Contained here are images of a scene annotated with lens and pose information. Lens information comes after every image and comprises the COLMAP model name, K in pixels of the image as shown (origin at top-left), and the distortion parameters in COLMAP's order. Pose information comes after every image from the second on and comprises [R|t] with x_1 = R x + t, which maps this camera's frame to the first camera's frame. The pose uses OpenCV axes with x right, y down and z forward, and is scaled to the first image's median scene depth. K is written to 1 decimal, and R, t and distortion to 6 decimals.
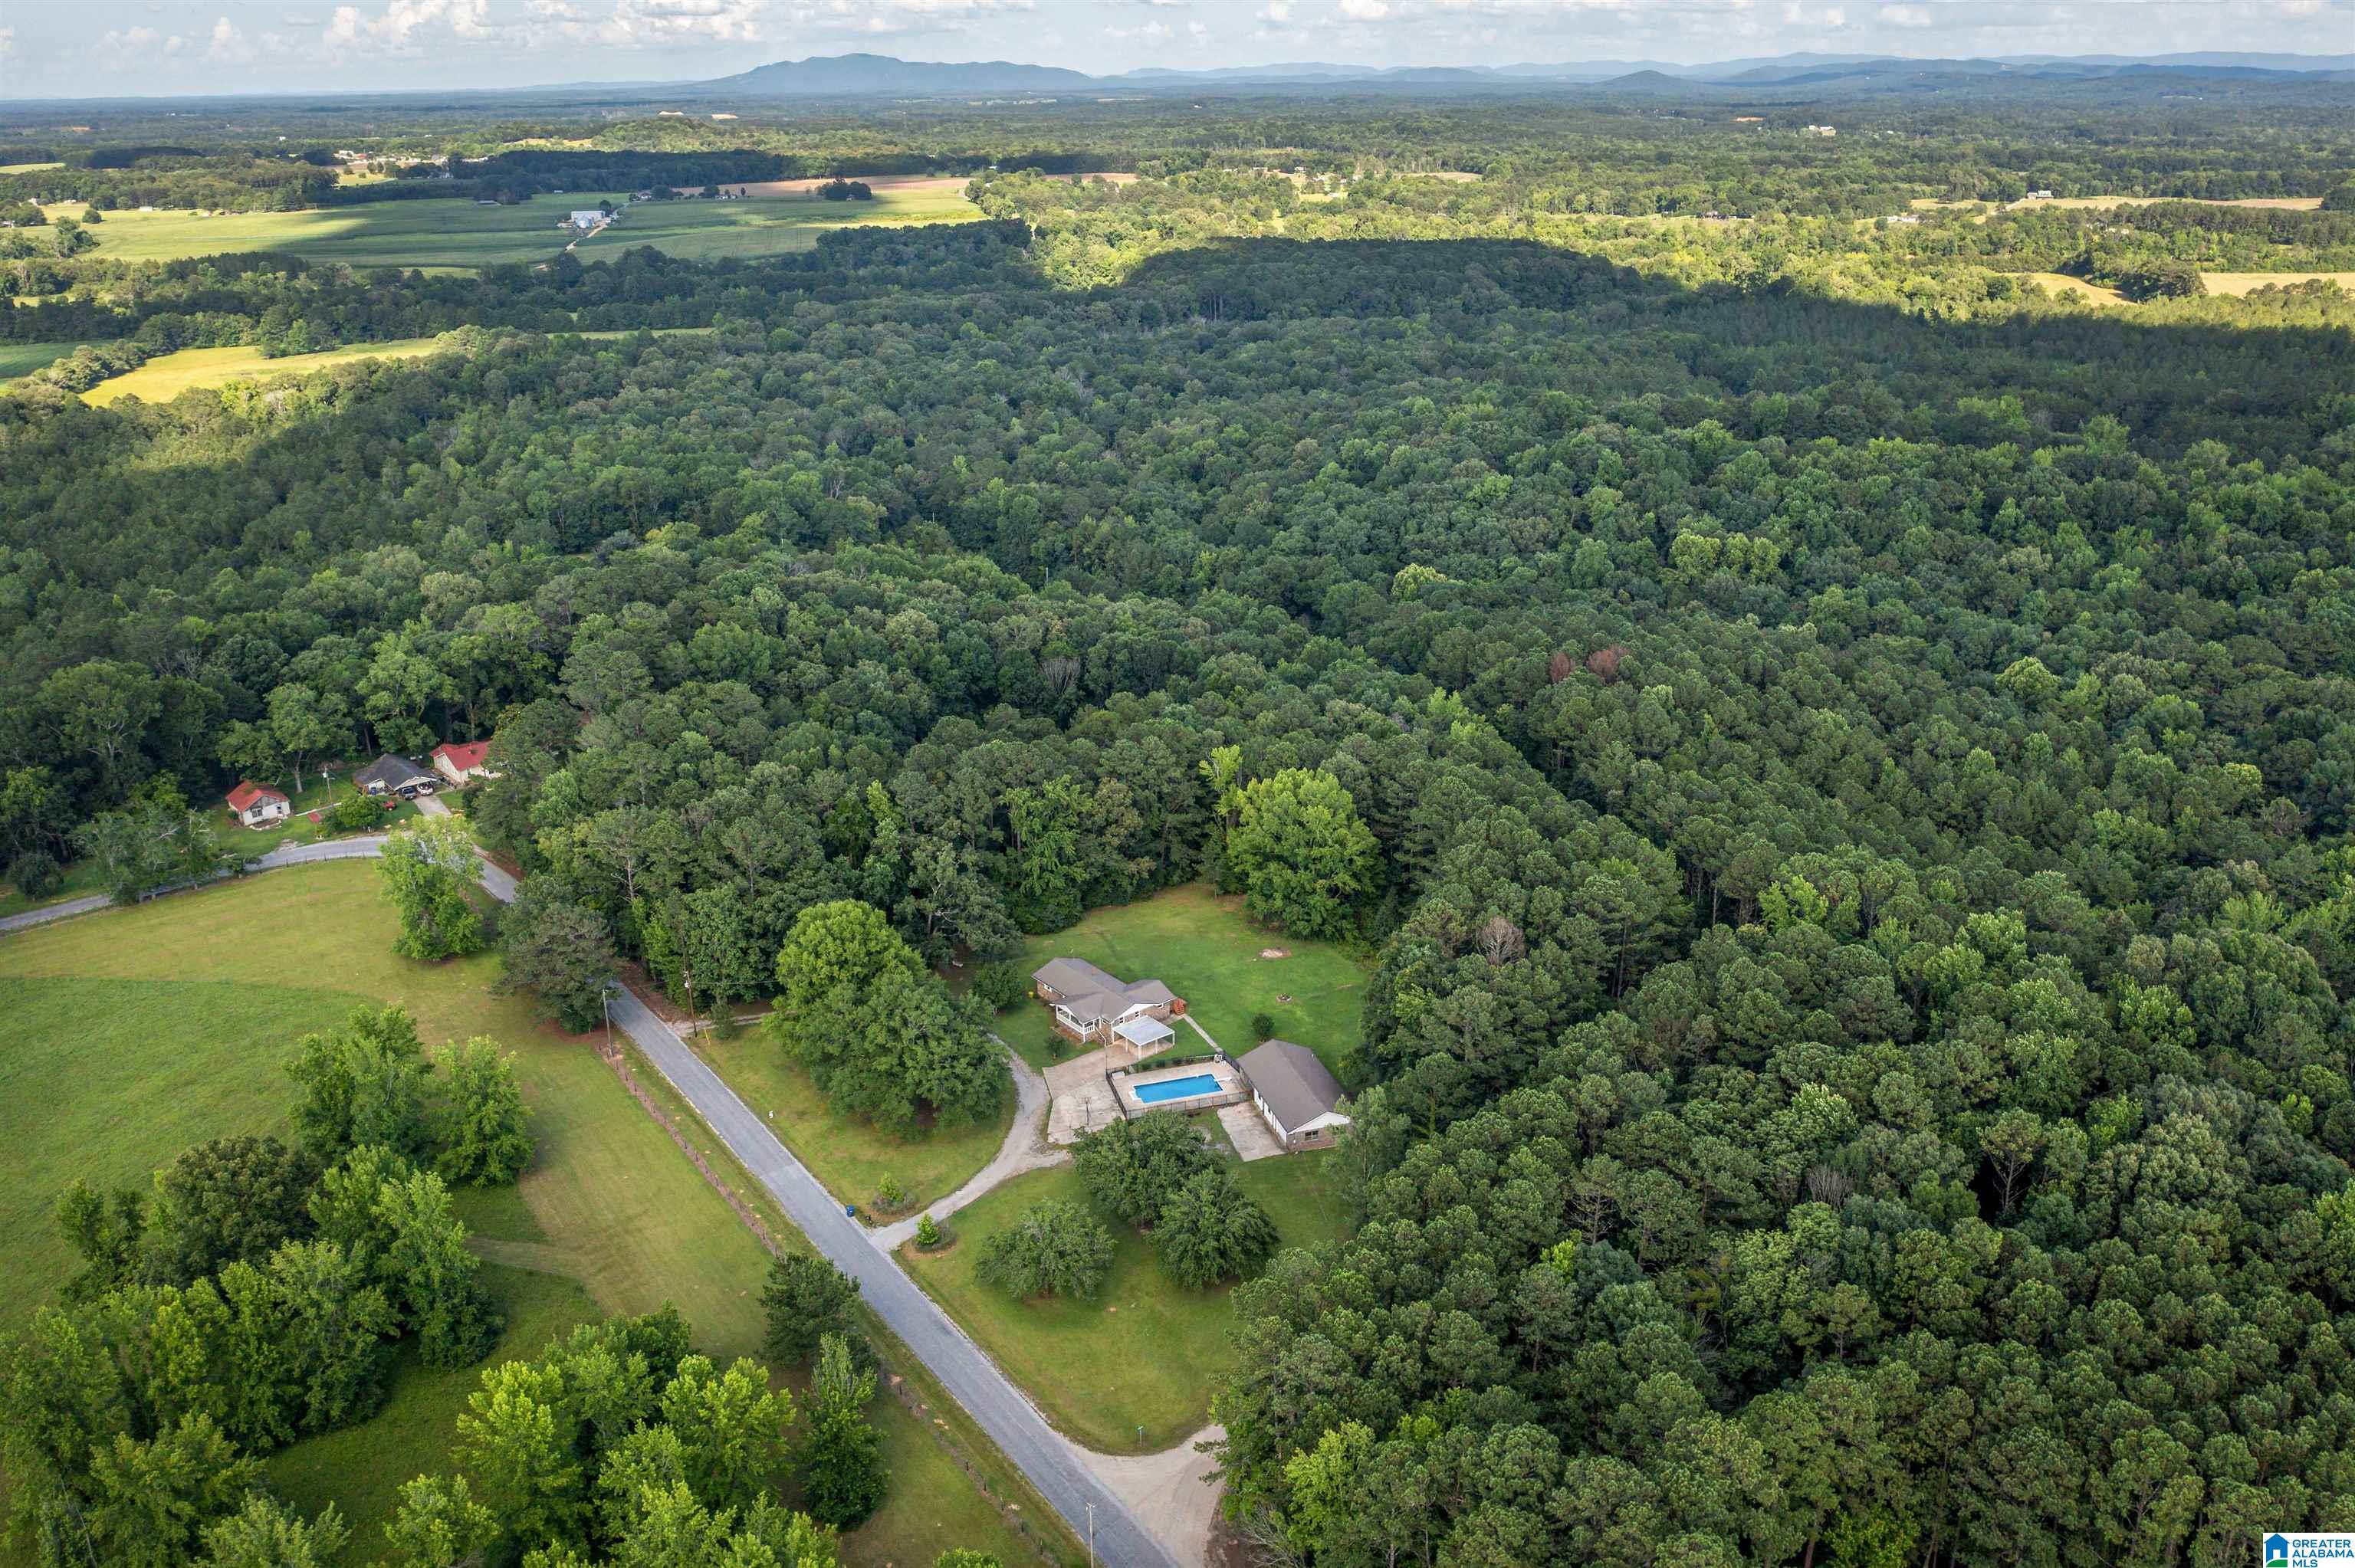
lens RADIAL K [[1893.8, 0, 1162.2], [0, 1893.8, 783.5], [0, 0, 1]] dist [-0.019005, -0.004192]
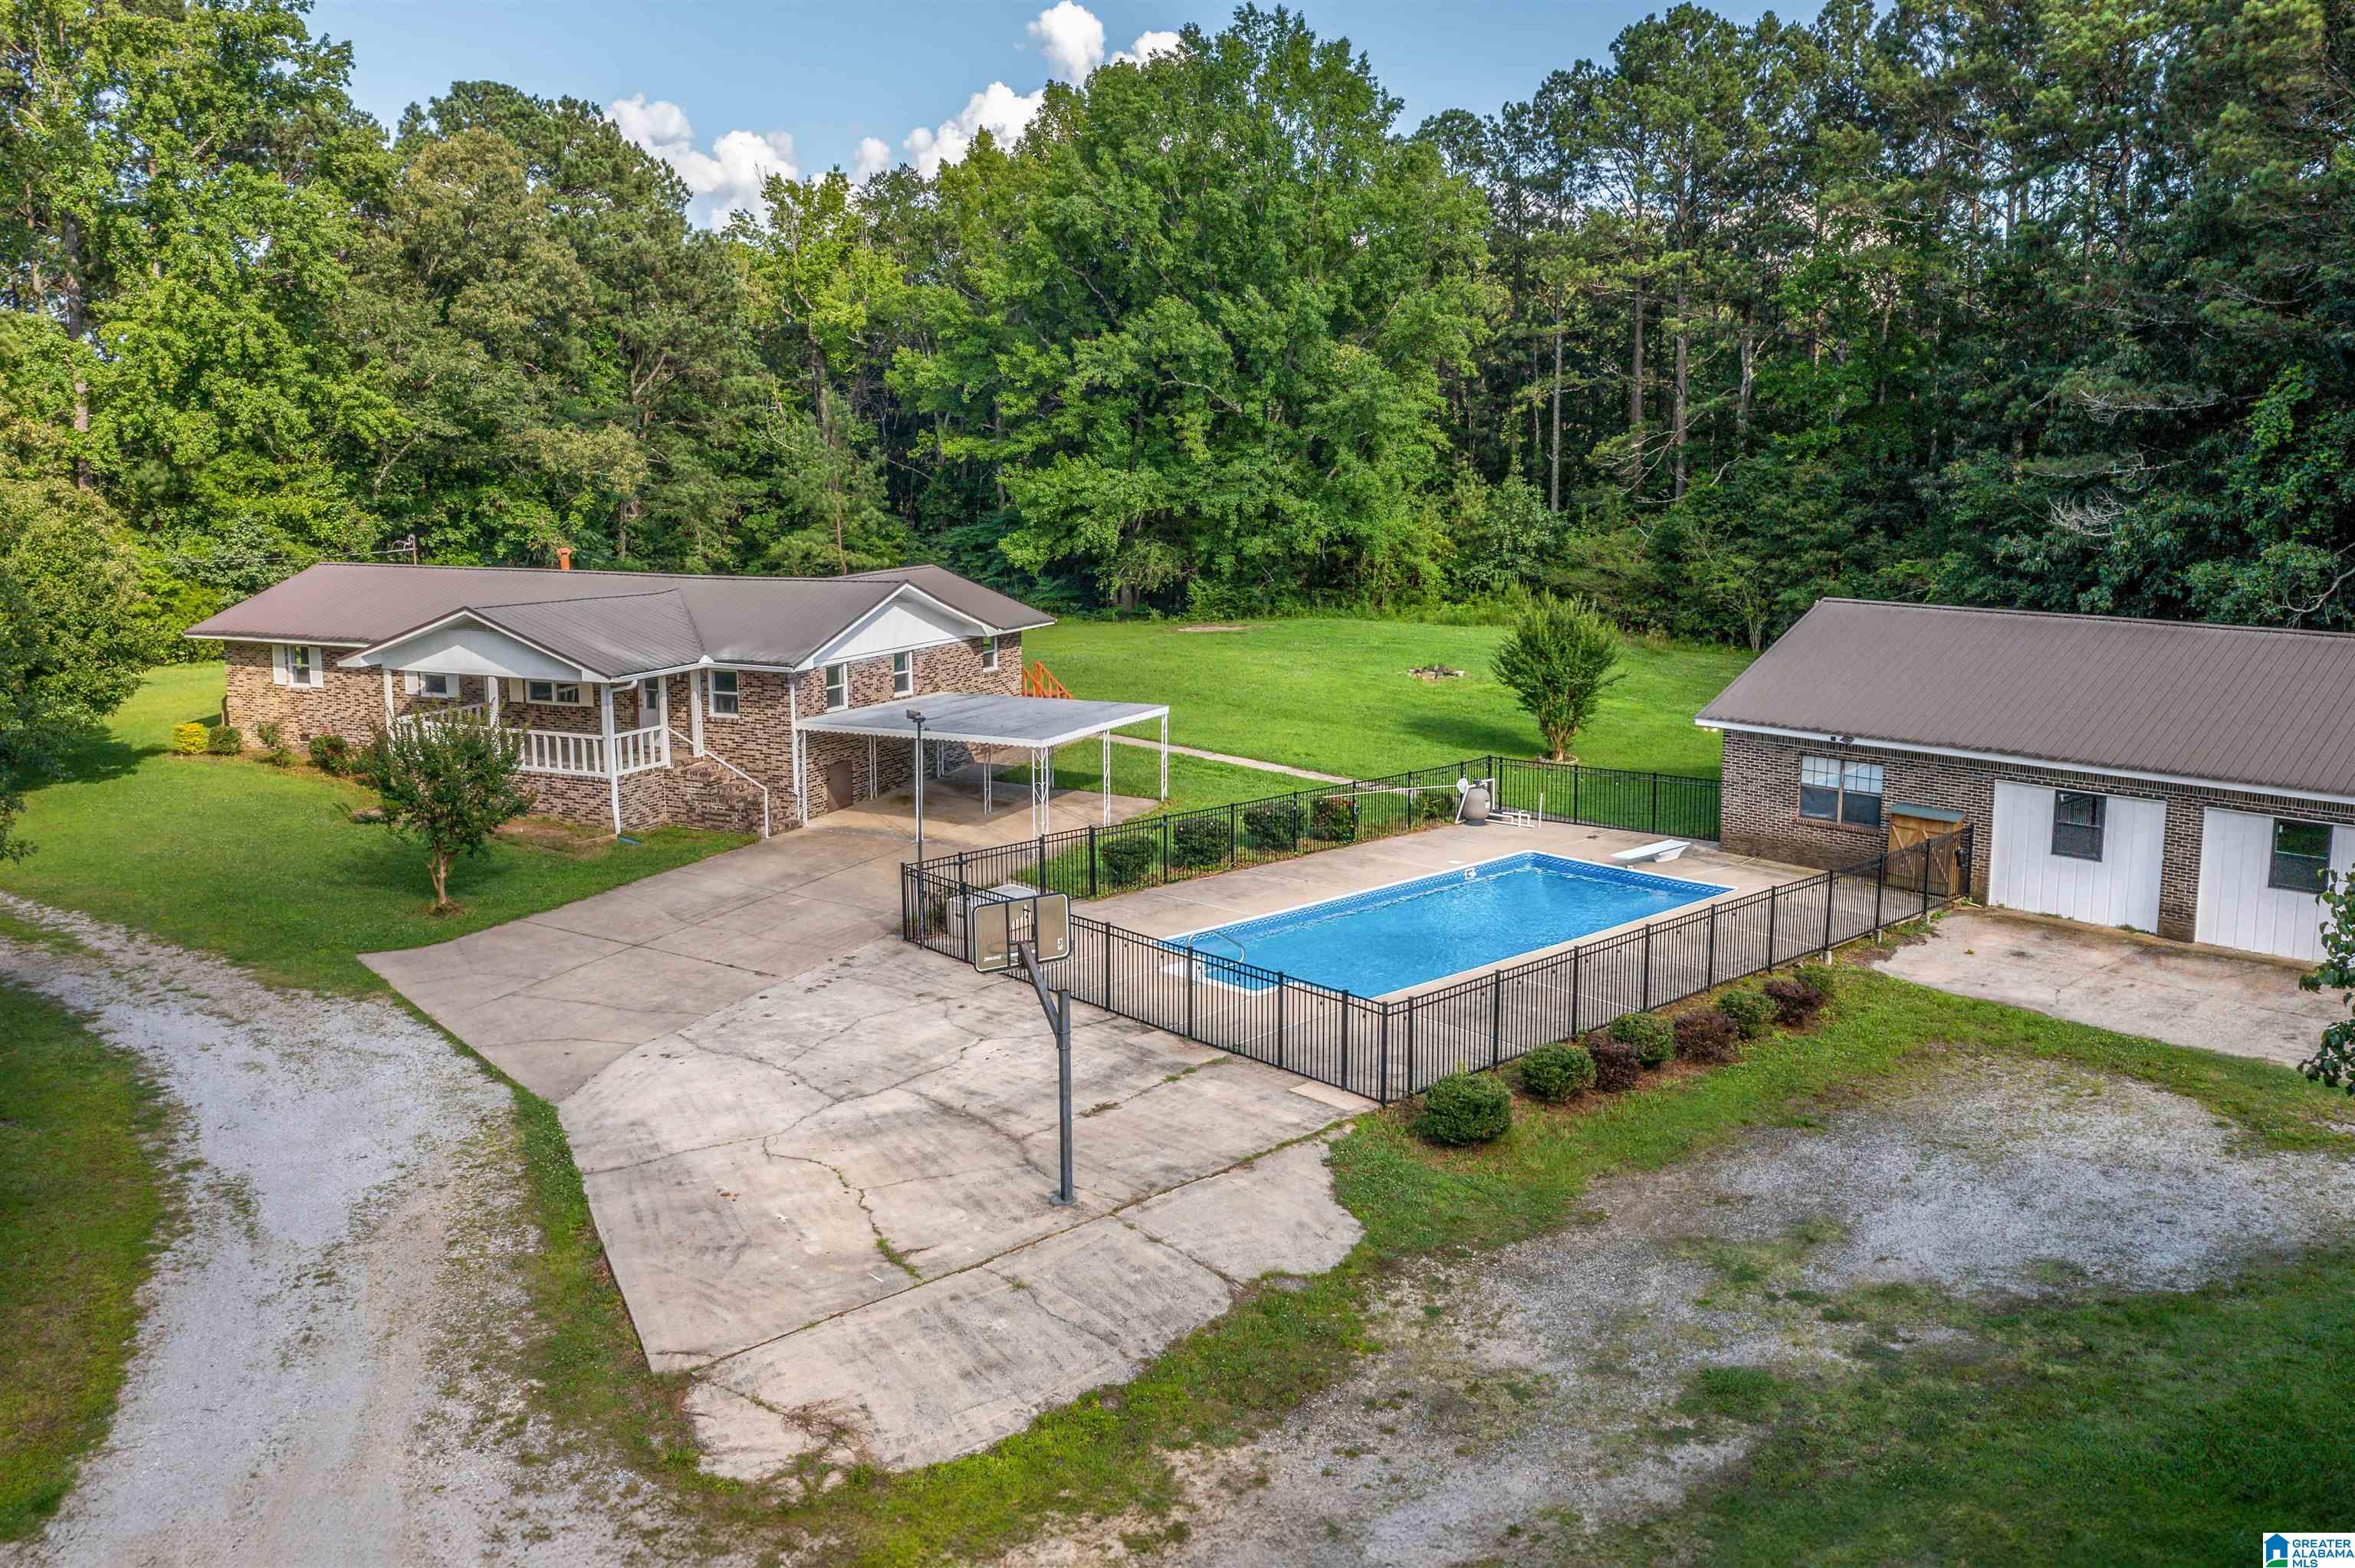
lens RADIAL K [[1899.1, 0, 1153.6], [0, 1899.1, 718.5], [0, 0, 1]] dist [-0.016568, -0.000076]
pose [[0.900086, -0.055348, 0.432183, -0.014683], [0.149152, 0.971112, -0.186266, 0.035181], [-0.409389, 0.232117, 0.882339, 0.183234]]
